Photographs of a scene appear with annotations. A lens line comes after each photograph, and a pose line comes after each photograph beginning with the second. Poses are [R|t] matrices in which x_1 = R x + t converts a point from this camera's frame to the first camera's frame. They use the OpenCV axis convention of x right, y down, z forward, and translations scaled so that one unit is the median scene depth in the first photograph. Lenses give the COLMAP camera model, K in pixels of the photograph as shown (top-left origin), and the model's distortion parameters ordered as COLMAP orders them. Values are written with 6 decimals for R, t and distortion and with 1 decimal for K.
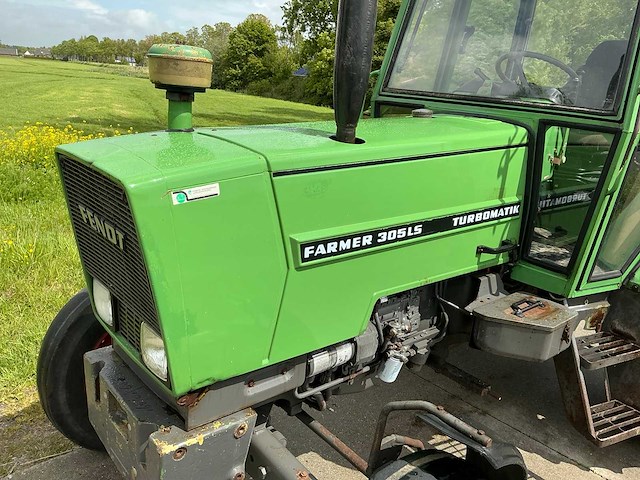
lens RADIAL K [[531.7, 0, 318.6], [0, 531.7, 243.0], [0, 0, 1]] dist [0.141410, -0.290412]
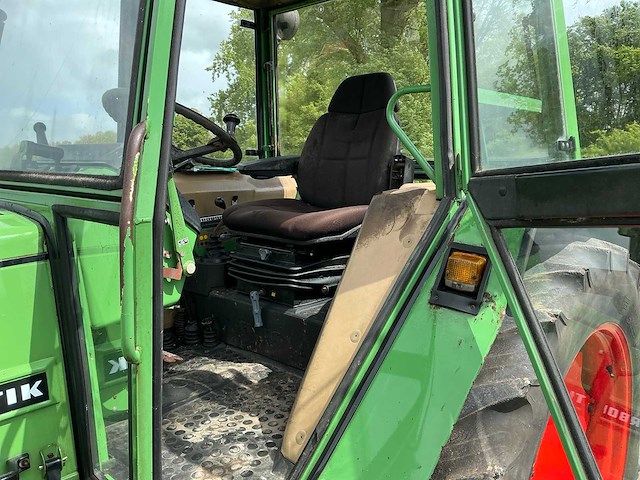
lens RADIAL K [[531.7, 0, 318.6], [0, 531.7, 243.0], [0, 0, 1]] dist [0.141410, -0.290412]
pose [[0.991089, -0.096624, 0.091688, 0.586822], [0.108807, 0.984321, -0.138826, -0.097024], [-0.076837, 0.147565, 0.986063, 0.483695]]
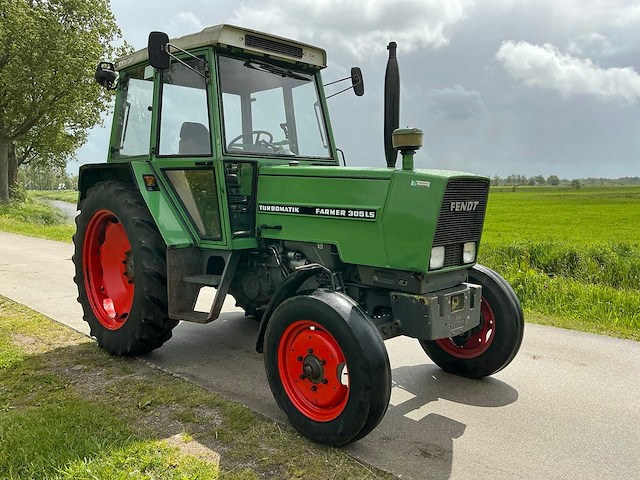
lens RADIAL K [[531.7, 0, 318.6], [0, 531.7, 243.0], [0, 0, 1]] dist [0.141410, -0.290412]
pose [[-0.072142, -0.178525, 0.981287, -1.682930], [0.296231, 0.935620, 0.191995, -0.323542], [-0.952388, 0.304538, -0.014613, 1.071445]]
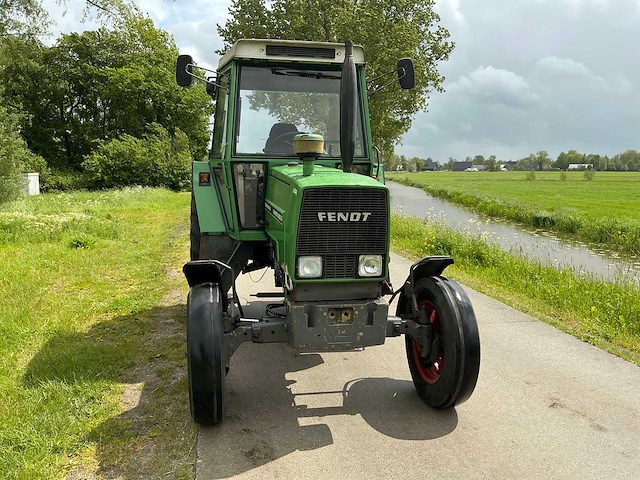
lens RADIAL K [[531.7, 0, 318.6], [0, 531.7, 243.0], [0, 0, 1]] dist [0.141410, -0.290412]
pose [[0.502098, -0.191282, 0.843391, -1.467509], [0.285966, 0.957095, 0.046826, -0.037422], [-0.816162, 0.217671, 0.535255, -0.027611]]
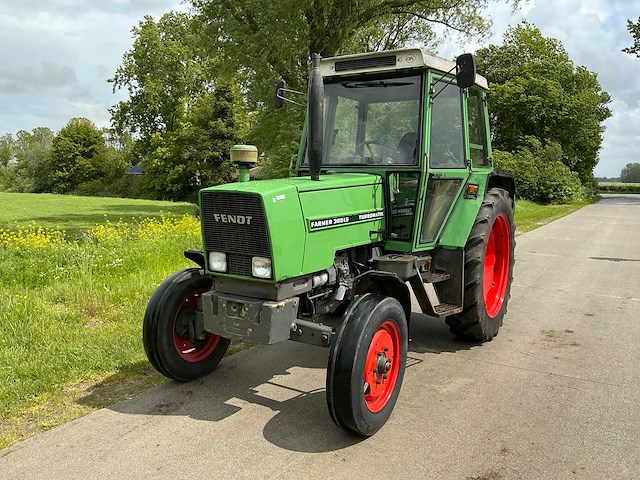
lens RADIAL K [[531.7, 0, 318.6], [0, 531.7, 243.0], [0, 0, 1]] dist [0.141410, -0.290412]
pose [[0.950764, -0.102653, 0.292421, -0.478367], [0.148838, 0.978858, -0.140303, 0.298330], [-0.271836, 0.176919, 0.945941, -0.854822]]
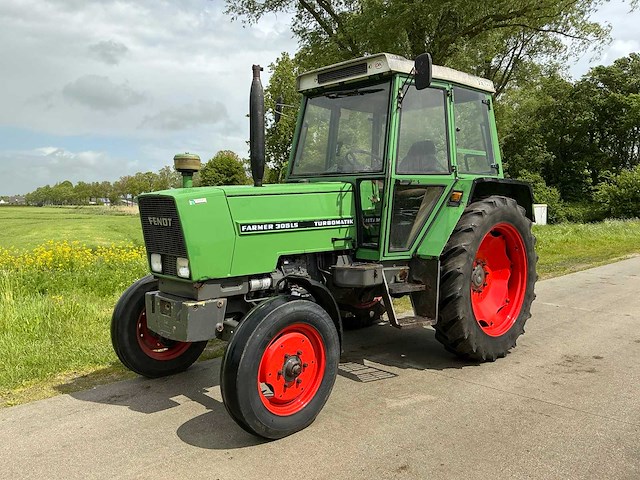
lens RADIAL K [[531.7, 0, 318.6], [0, 531.7, 243.0], [0, 0, 1]] dist [0.141410, -0.290412]
pose [[0.995165, -0.084119, 0.050709, 0.132320], [0.093156, 0.971980, -0.215815, 0.440937], [-0.031134, 0.219496, 0.975117, -0.949853]]
